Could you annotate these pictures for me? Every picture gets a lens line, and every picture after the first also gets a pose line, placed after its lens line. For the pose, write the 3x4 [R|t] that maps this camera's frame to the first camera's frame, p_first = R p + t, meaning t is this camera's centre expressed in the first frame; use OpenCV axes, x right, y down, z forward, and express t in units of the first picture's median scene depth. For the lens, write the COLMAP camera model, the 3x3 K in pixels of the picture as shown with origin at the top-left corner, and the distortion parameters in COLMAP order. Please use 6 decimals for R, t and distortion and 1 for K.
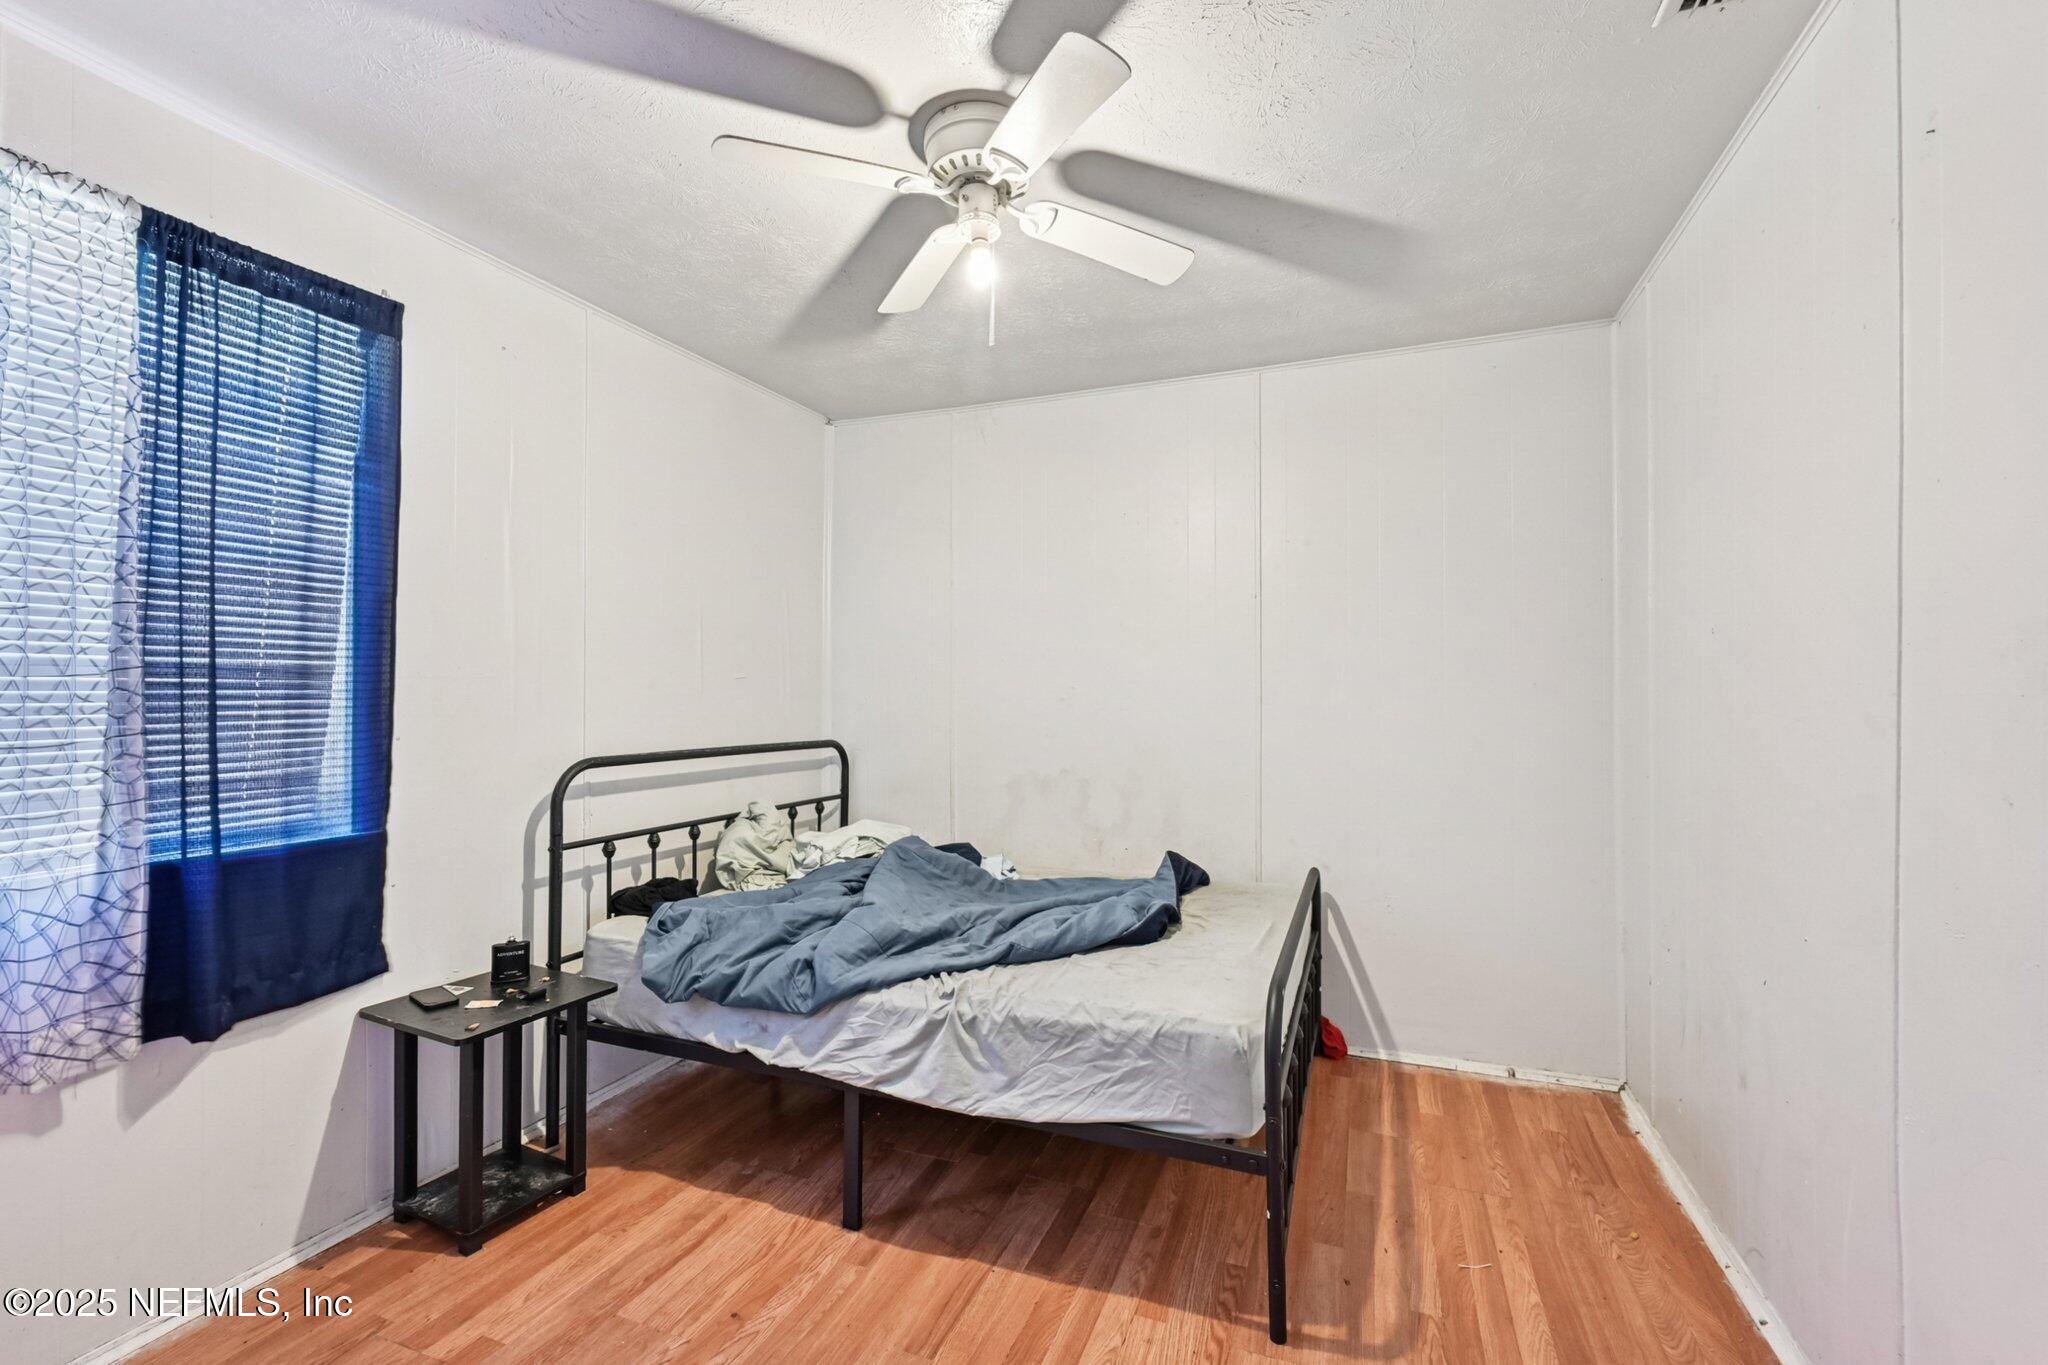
lens RADIAL K [[846.2, 0, 1047.7], [0, 846.2, 683.9], [0, 0, 1]] dist [0.000425, -0.000002]
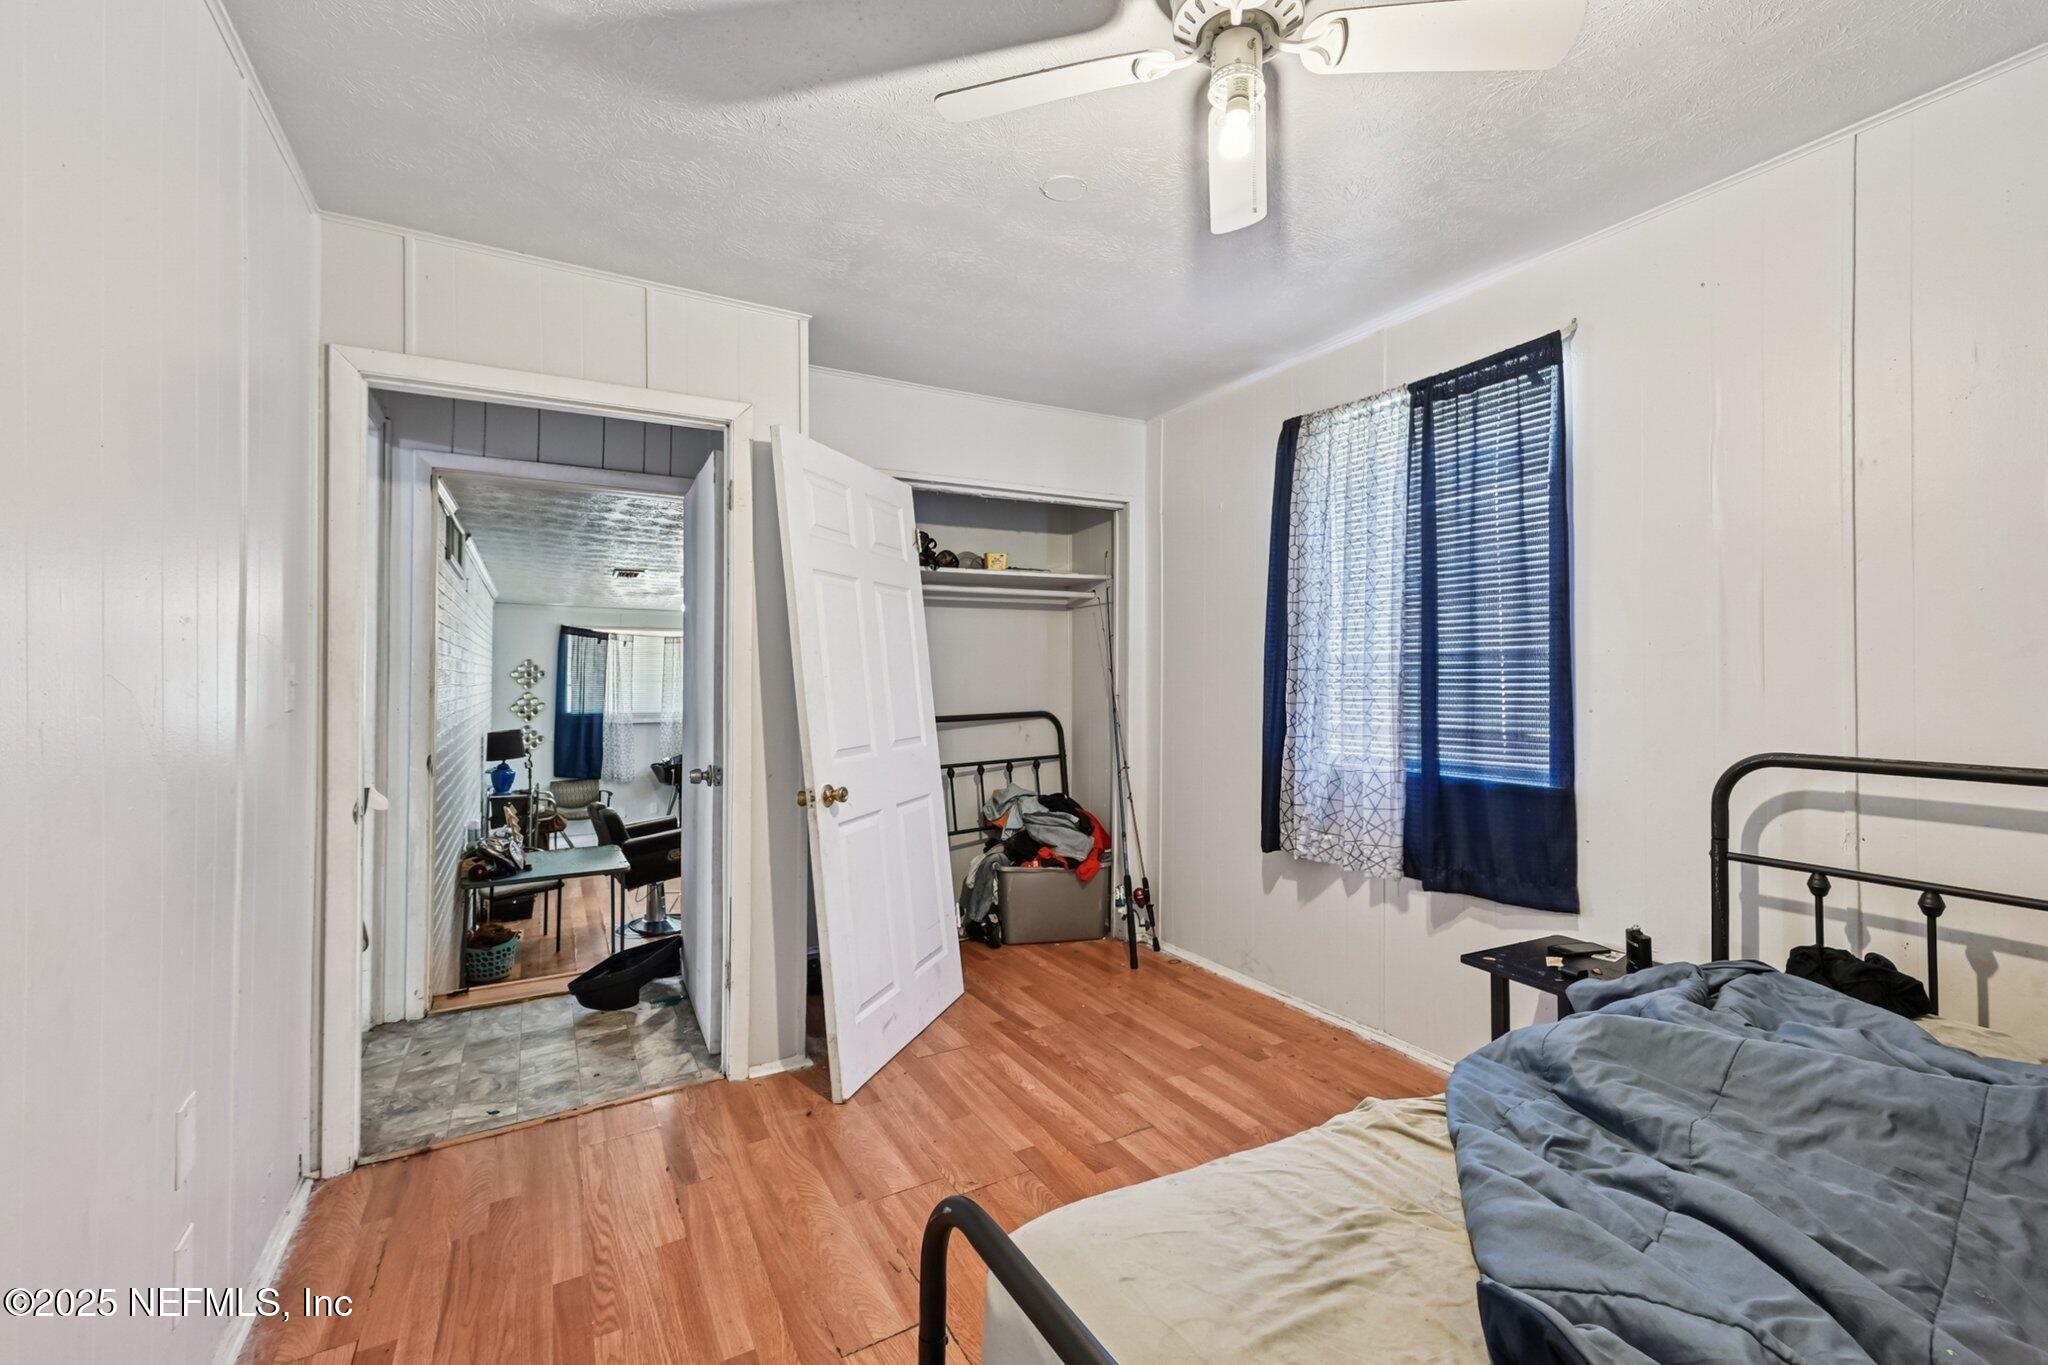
lens RADIAL K [[848.3, 0, 1023.0], [0, 848.3, 659.2], [0, 0, 1]] dist [0.000431, 0.000026]
pose [[-0.641972, -0.005129, -0.766711, 0.592251], [0.018625, 0.999578, -0.022282, 0.008329], [0.766502, -0.028585, -0.641605, 1.199342]]
